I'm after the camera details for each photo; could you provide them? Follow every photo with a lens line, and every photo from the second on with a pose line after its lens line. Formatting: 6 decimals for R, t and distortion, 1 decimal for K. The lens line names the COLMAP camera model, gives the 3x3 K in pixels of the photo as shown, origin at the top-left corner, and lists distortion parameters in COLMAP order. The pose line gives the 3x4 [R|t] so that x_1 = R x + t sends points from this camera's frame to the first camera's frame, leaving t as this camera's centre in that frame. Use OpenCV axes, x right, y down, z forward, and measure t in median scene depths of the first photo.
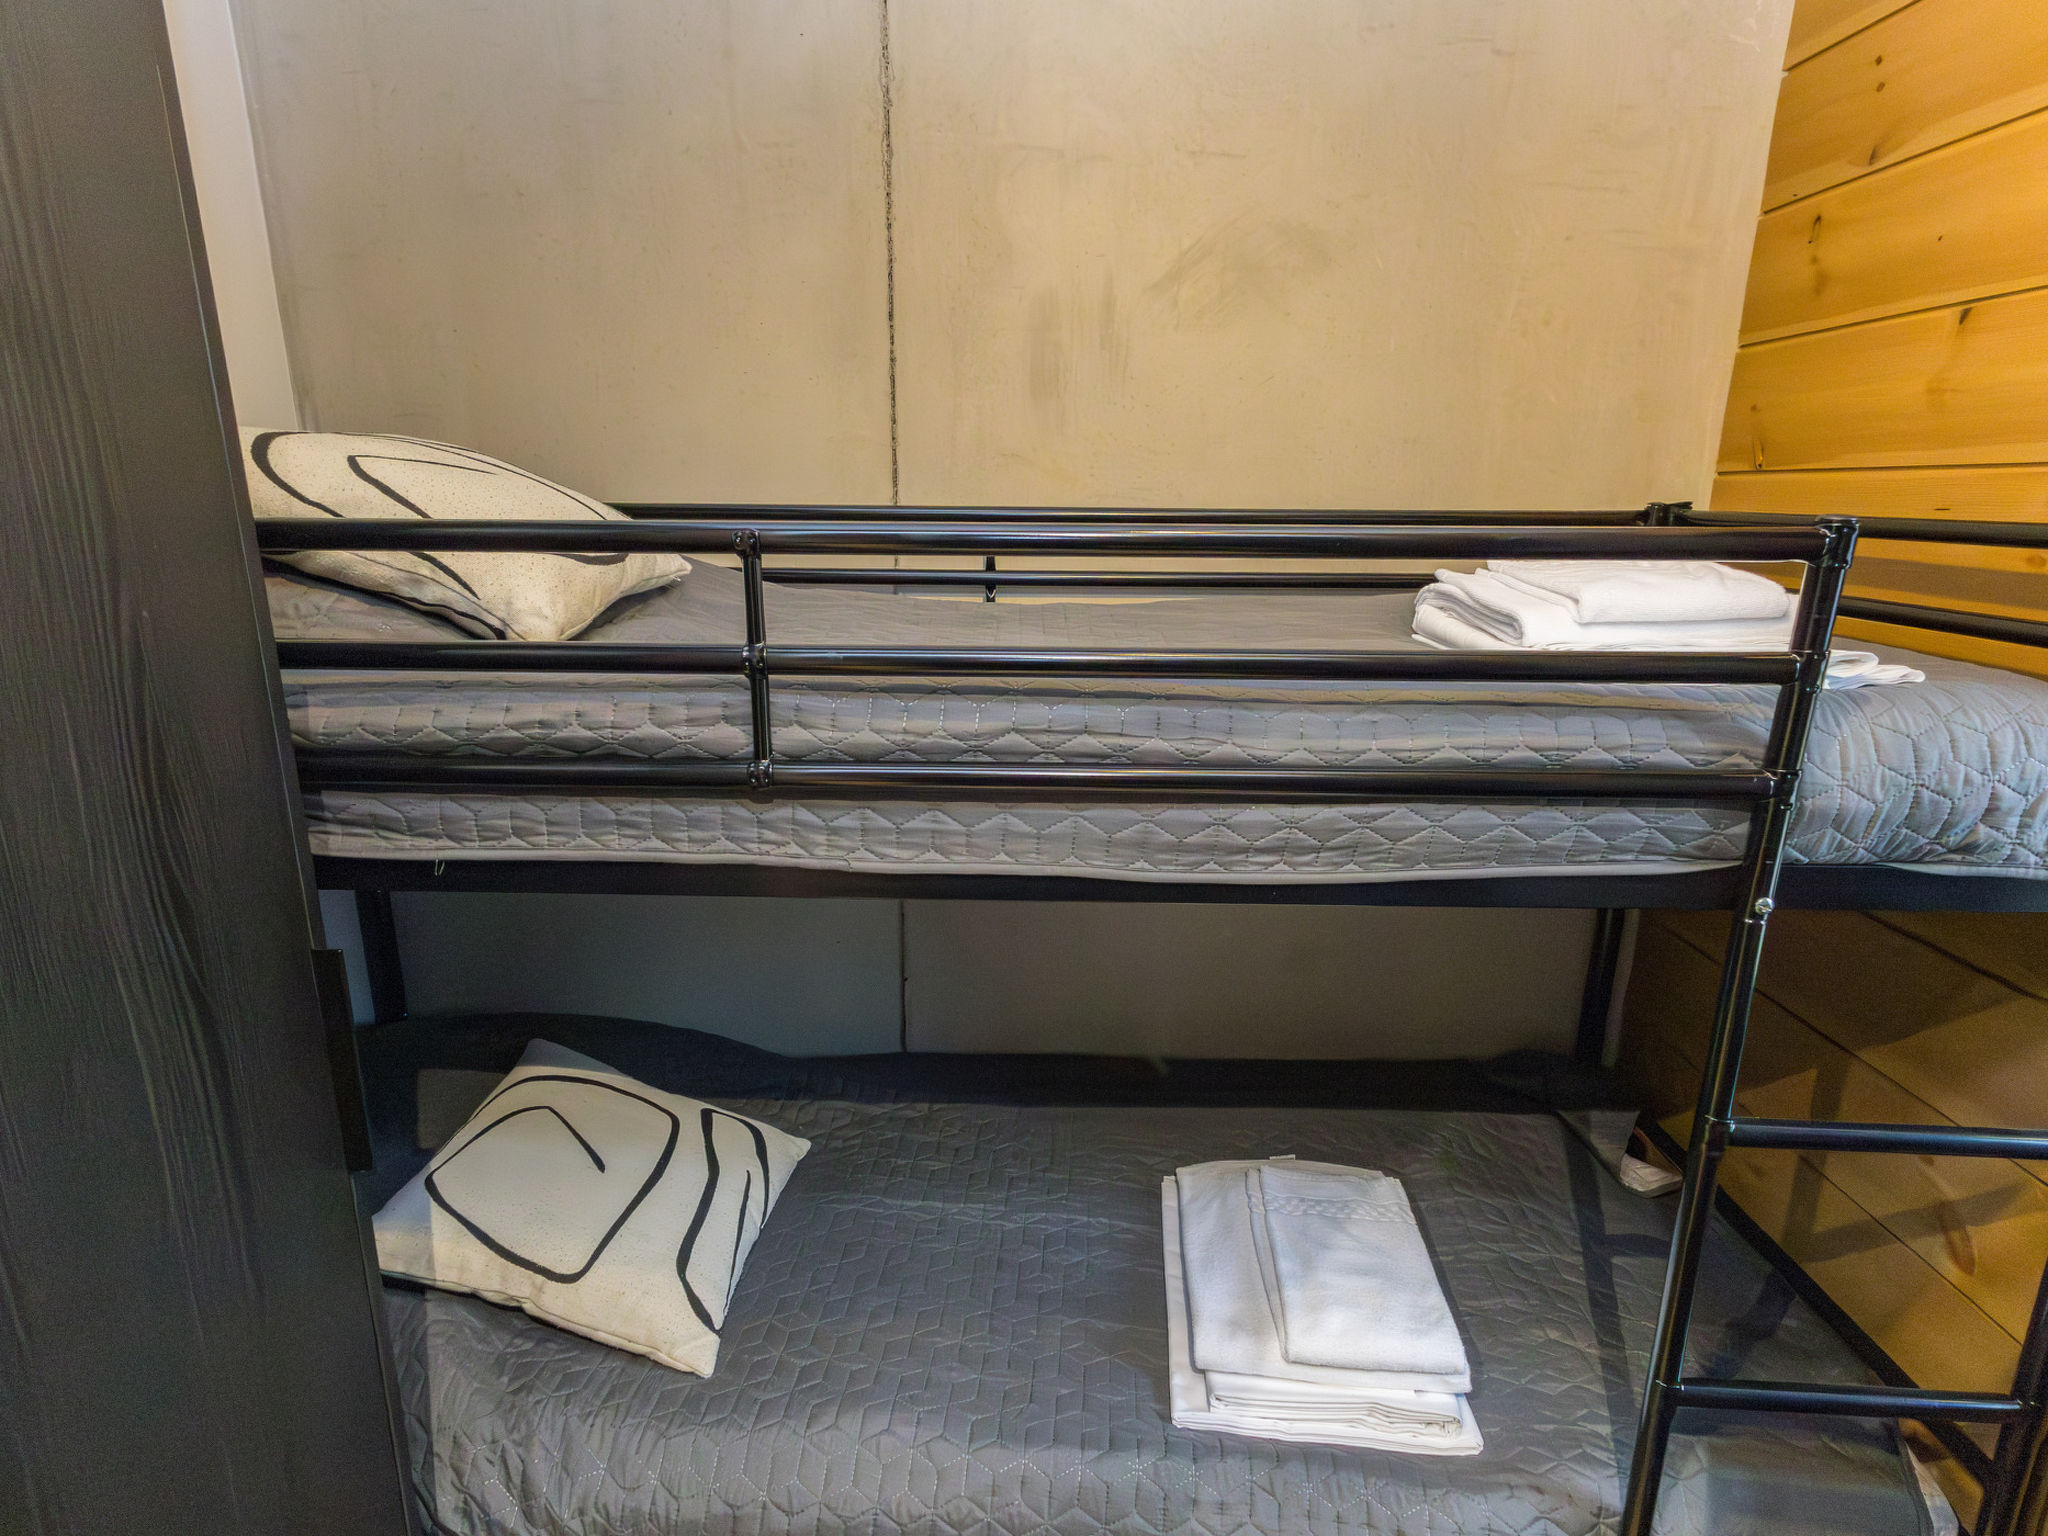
lens RADIAL K [[1068.5, 0, 1031.8], [0, 1068.5, 789.9], [0, 0, 1]] dist [-0.001008, 0.009380]
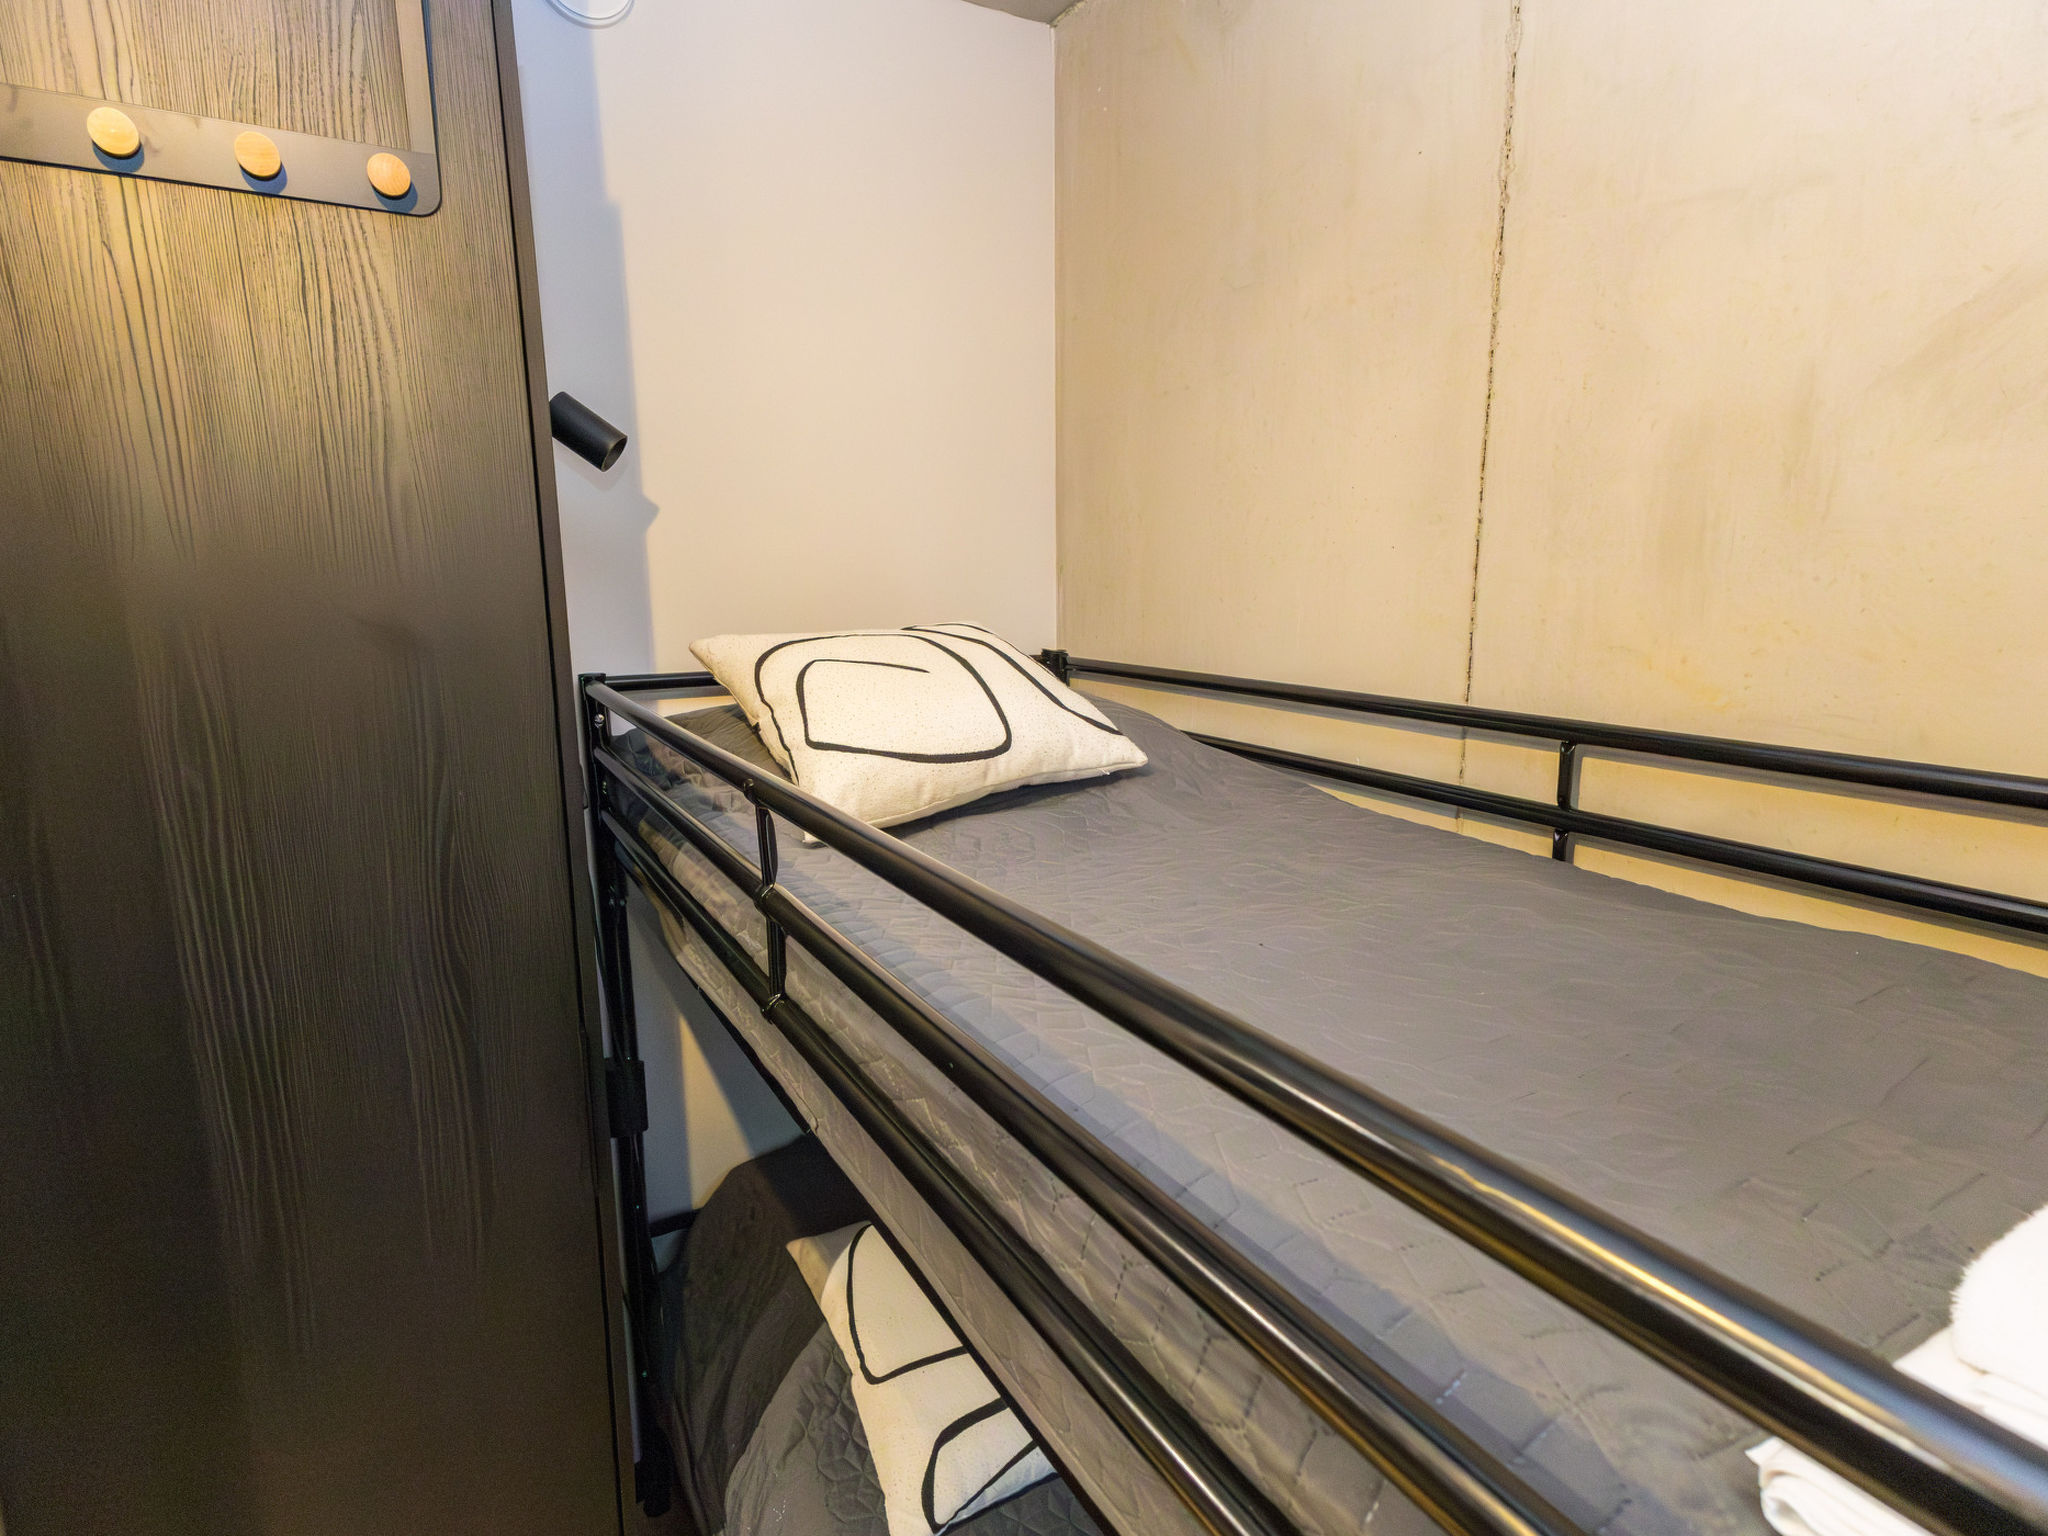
lens RADIAL K [[1068.5, 0, 1031.8], [0, 1068.5, 789.9], [0, 0, 1]] dist [-0.001008, 0.009380]
pose [[0.519694, 0.166855, -0.837901, 0.394735], [-0.226923, 0.972475, 0.052908, -0.190096], [0.823665, 0.162643, 0.543252, 0.365151]]
